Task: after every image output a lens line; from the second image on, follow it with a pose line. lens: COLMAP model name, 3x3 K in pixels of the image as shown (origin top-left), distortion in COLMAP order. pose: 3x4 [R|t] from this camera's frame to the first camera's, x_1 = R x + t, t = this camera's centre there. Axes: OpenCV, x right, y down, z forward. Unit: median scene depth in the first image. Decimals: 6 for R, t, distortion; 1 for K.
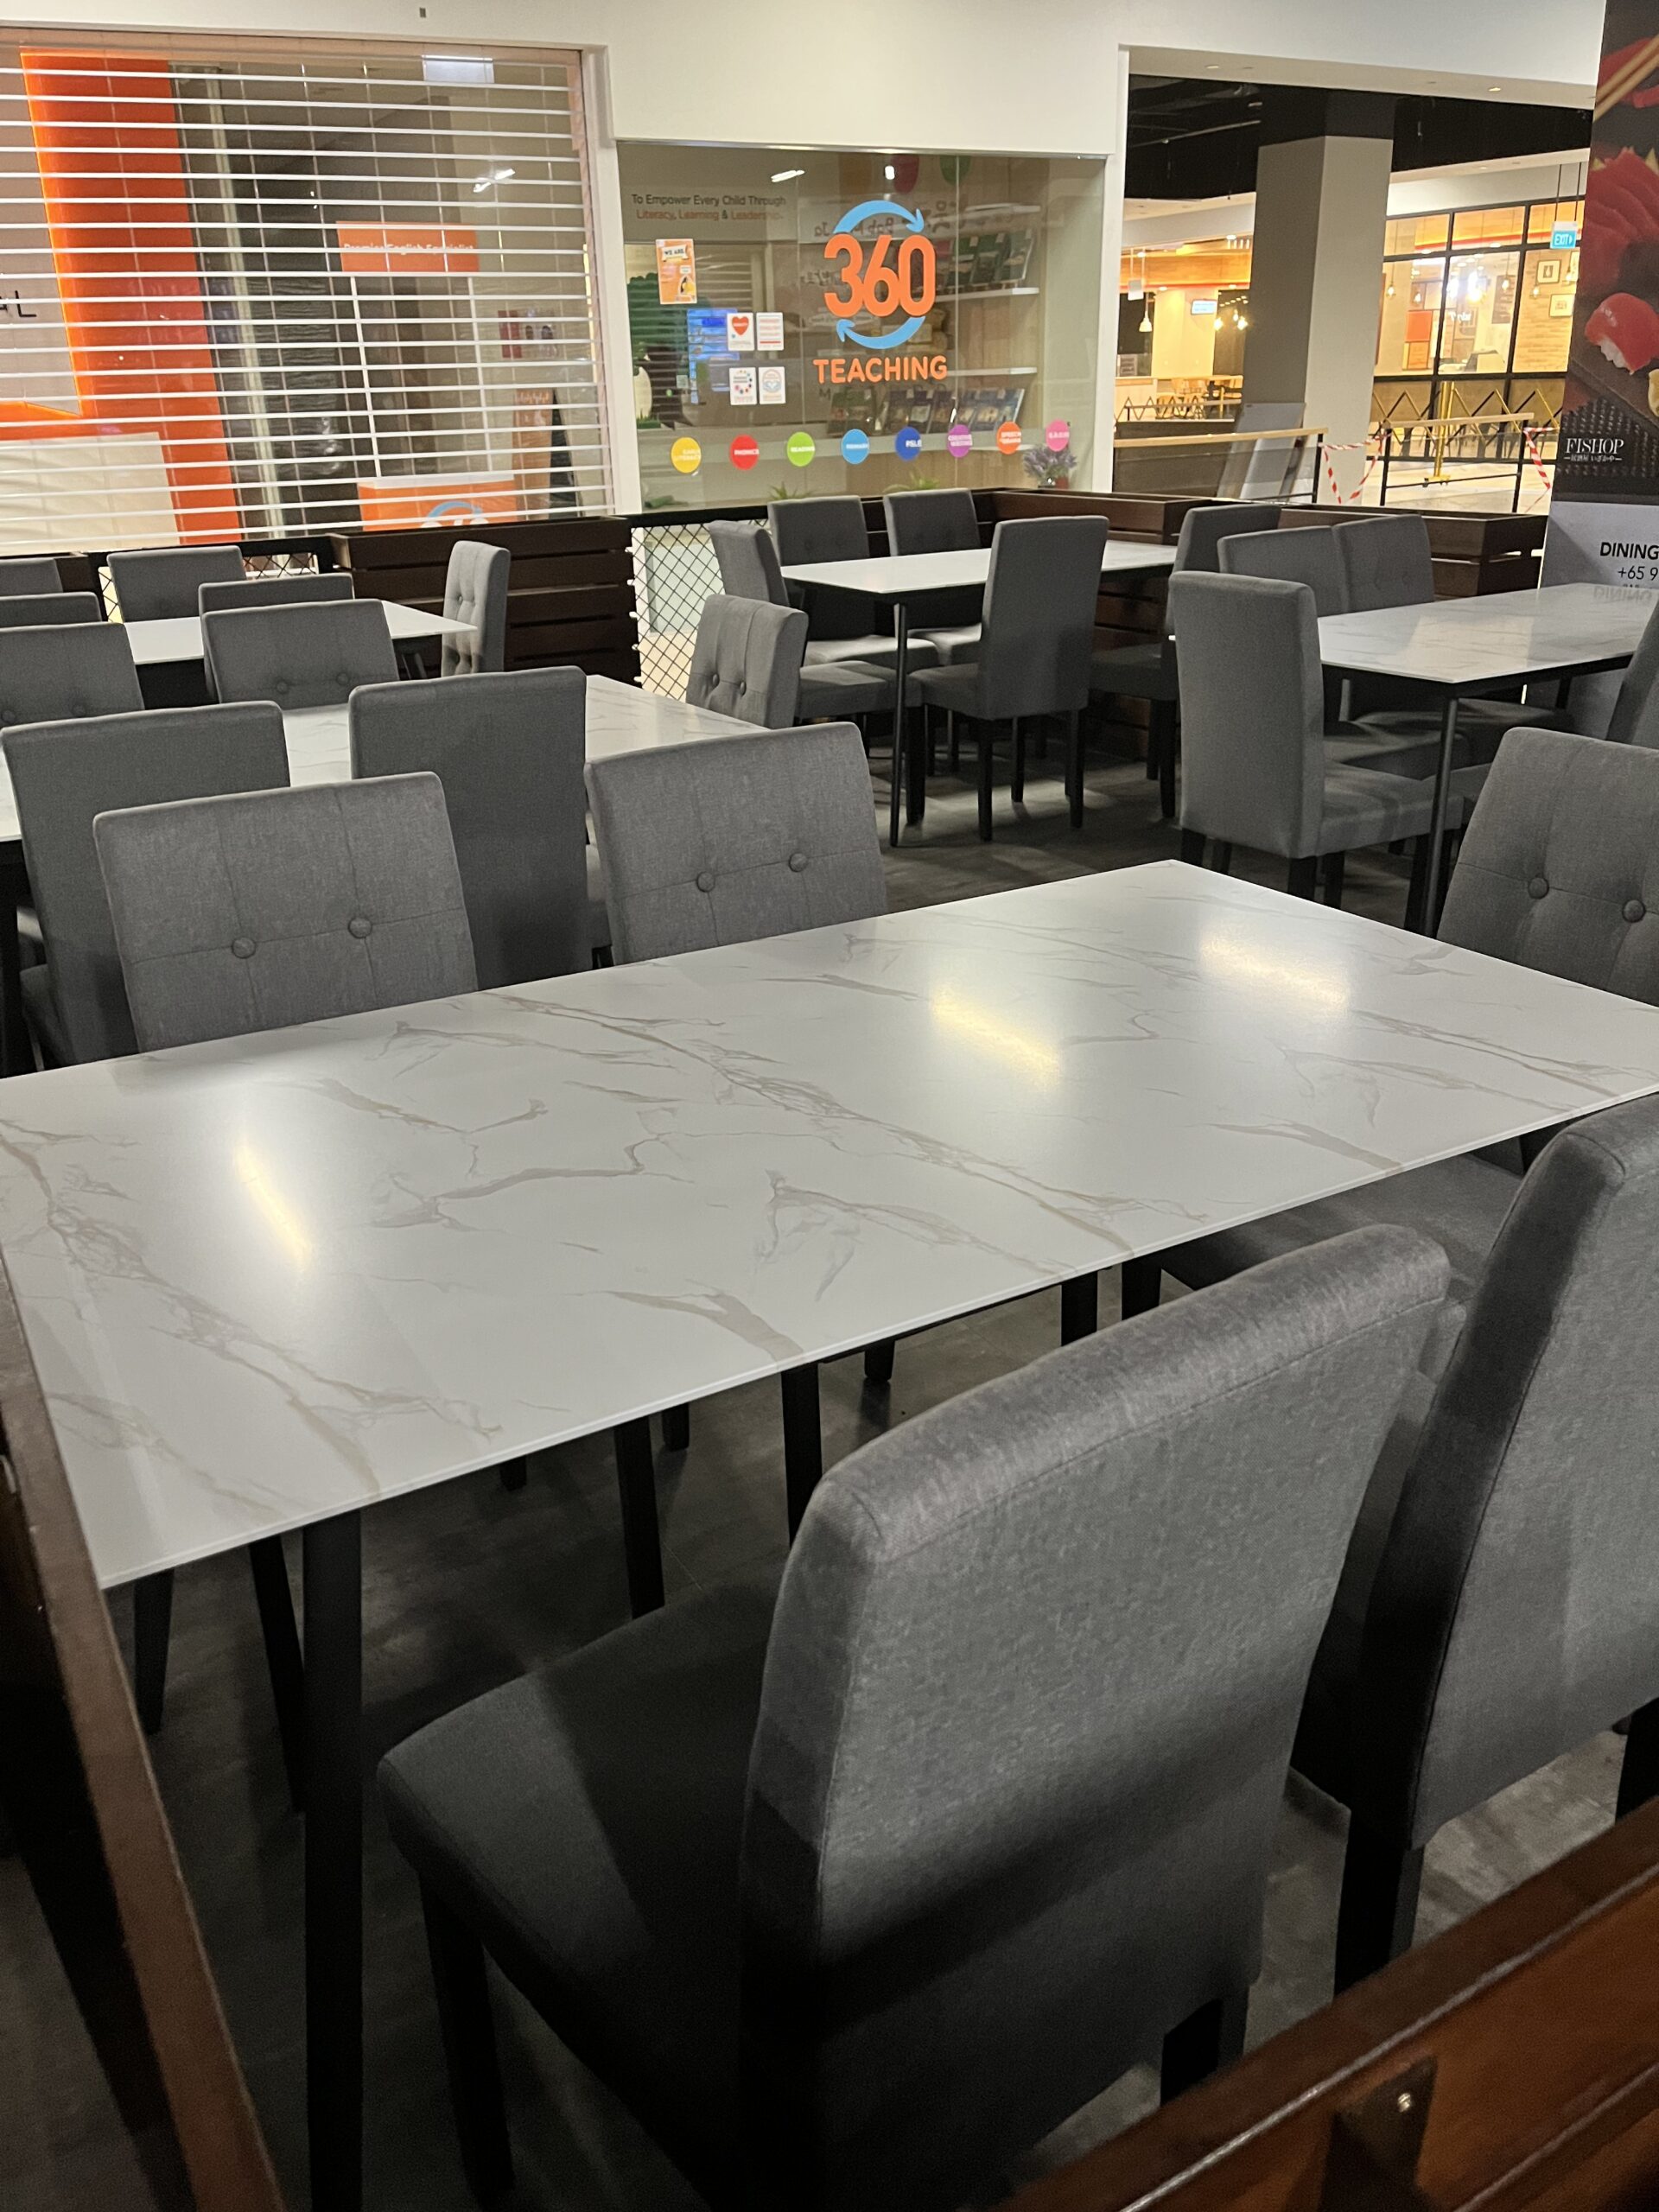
lens RADIAL K [[1688.8, 0, 821.8], [0, 1688.8, 1105.8], [0, 0, 1]] dist [0.006370, -0.018699]
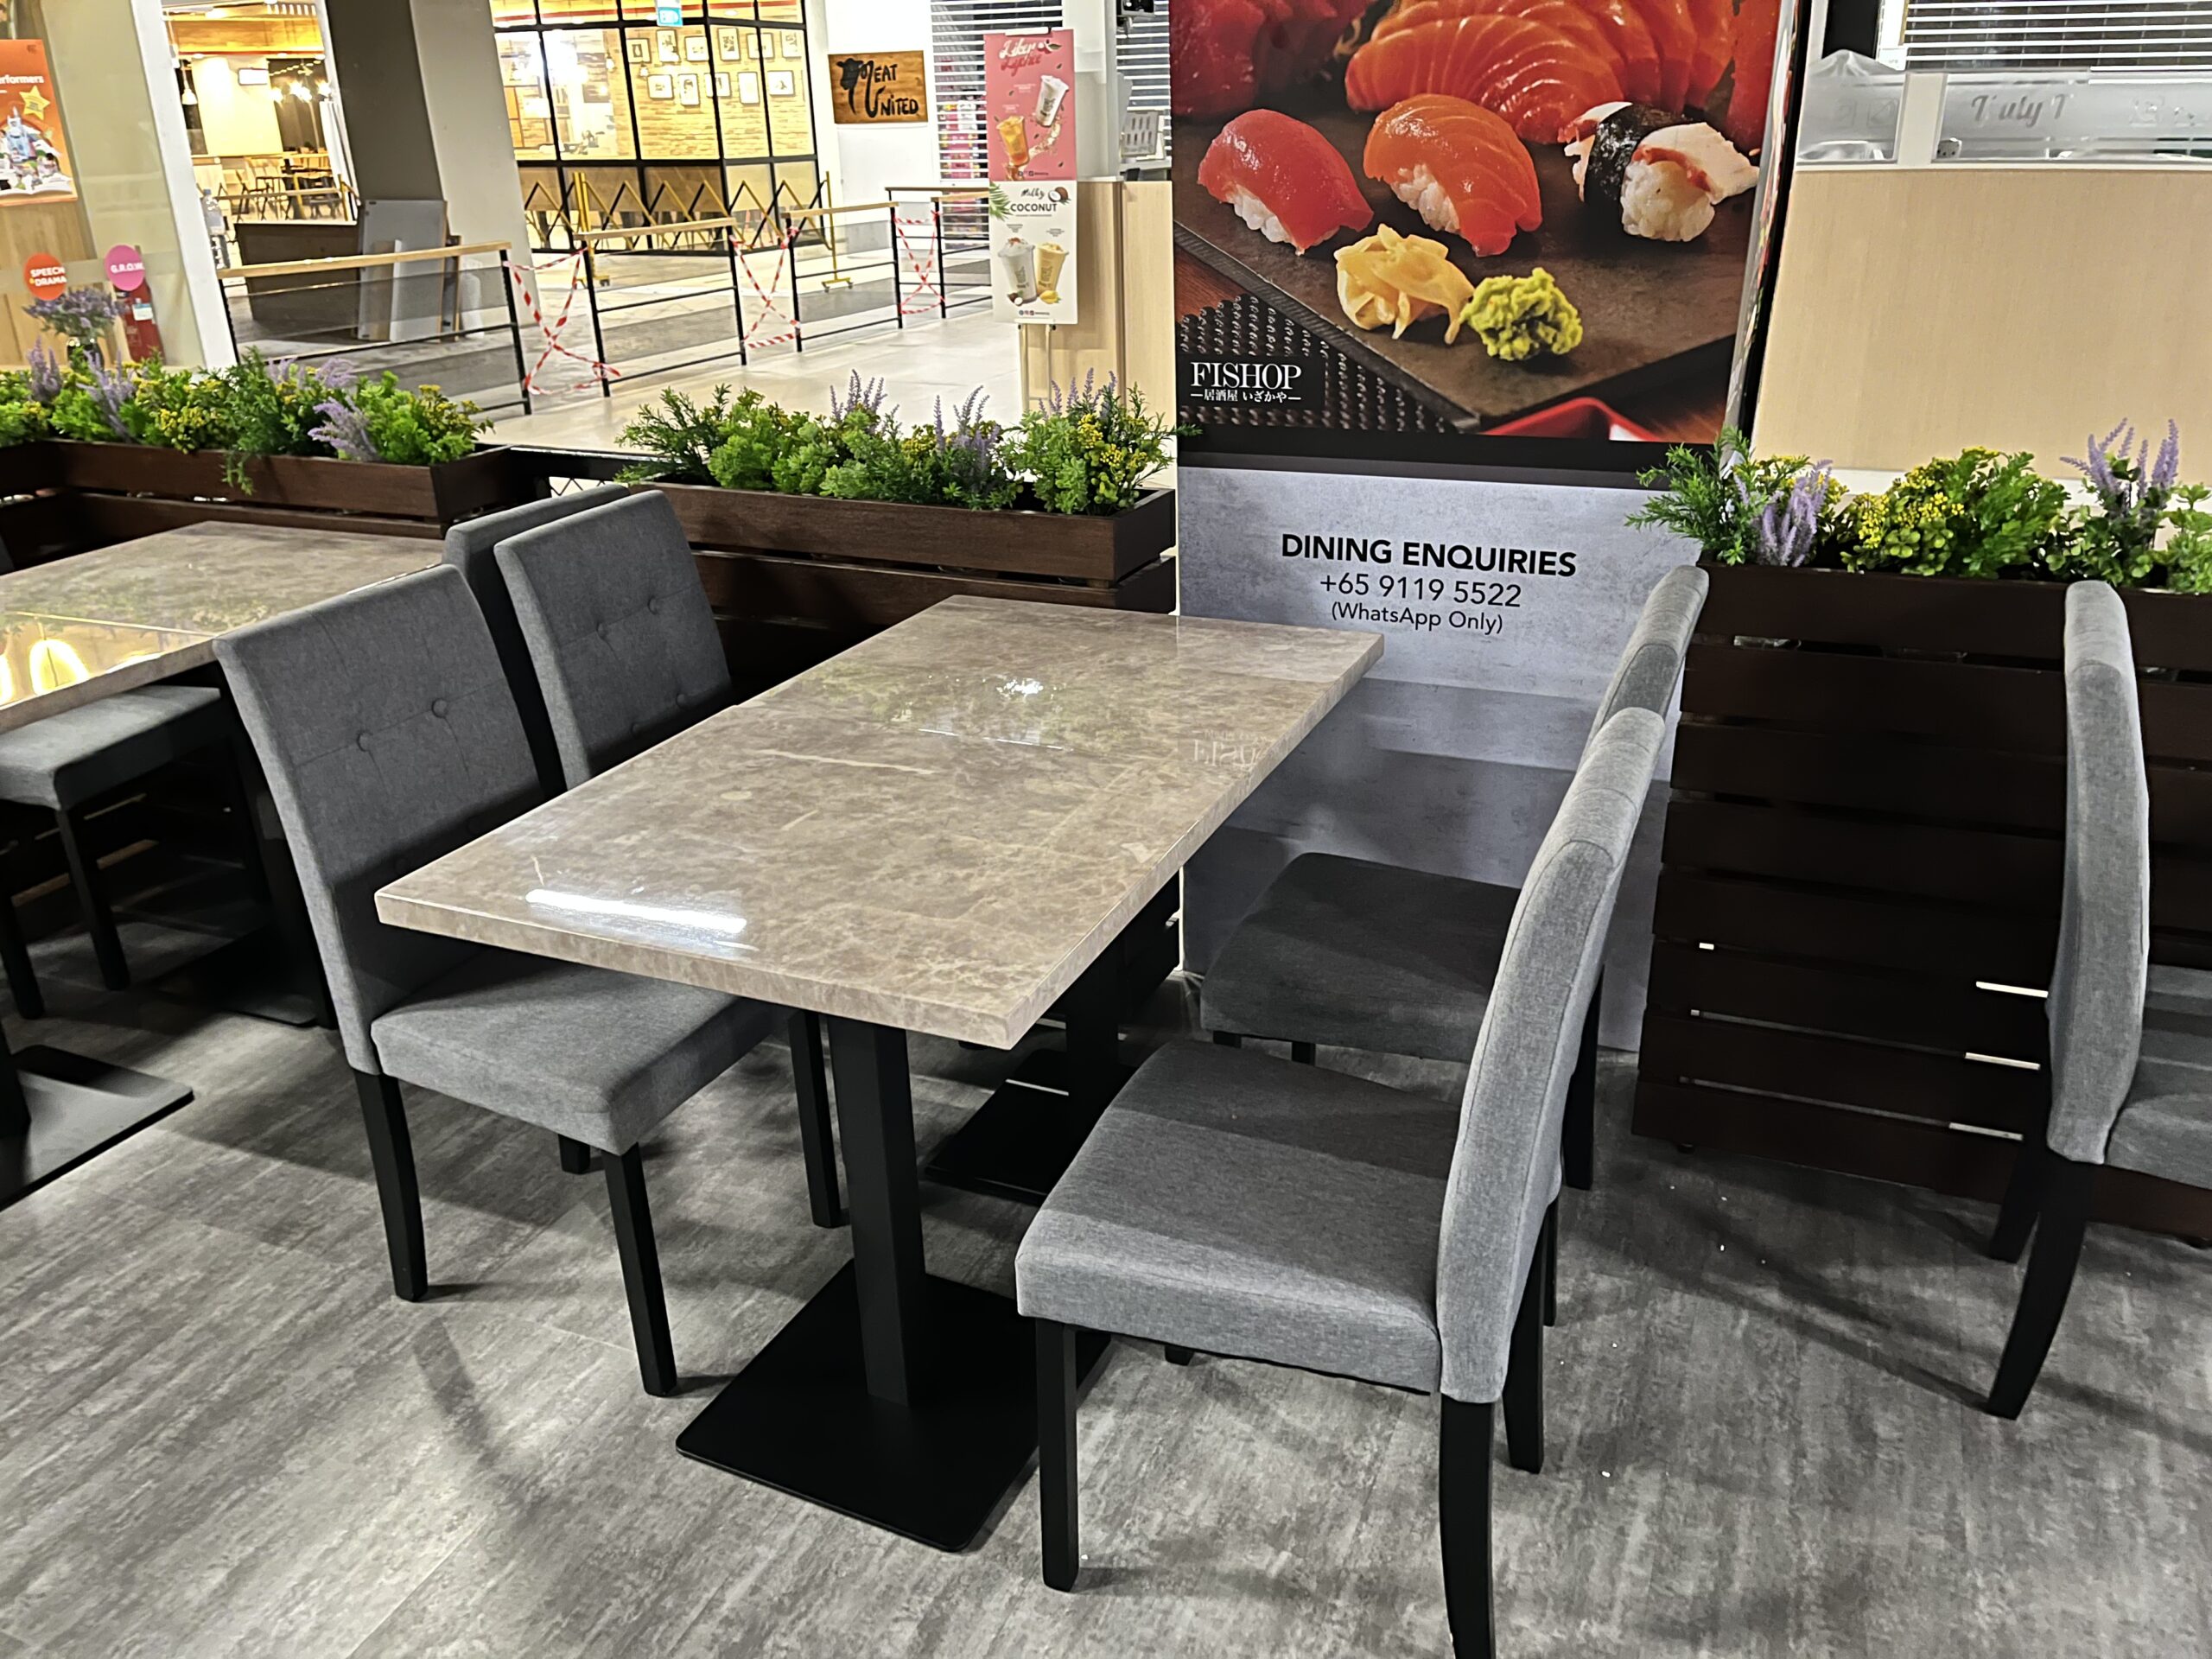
lens RADIAL K [[1688.8, 0, 1114.4], [0, 1688.8, 835.9], [0, 0, 1]] dist [0.006370, -0.018699]
pose [[0.802025, -0.225617, 0.553040, 0.068899], [0.237061, 0.970104, 0.051973, -0.268428], [-0.548232, 0.089421, 0.831532, 0.540745]]
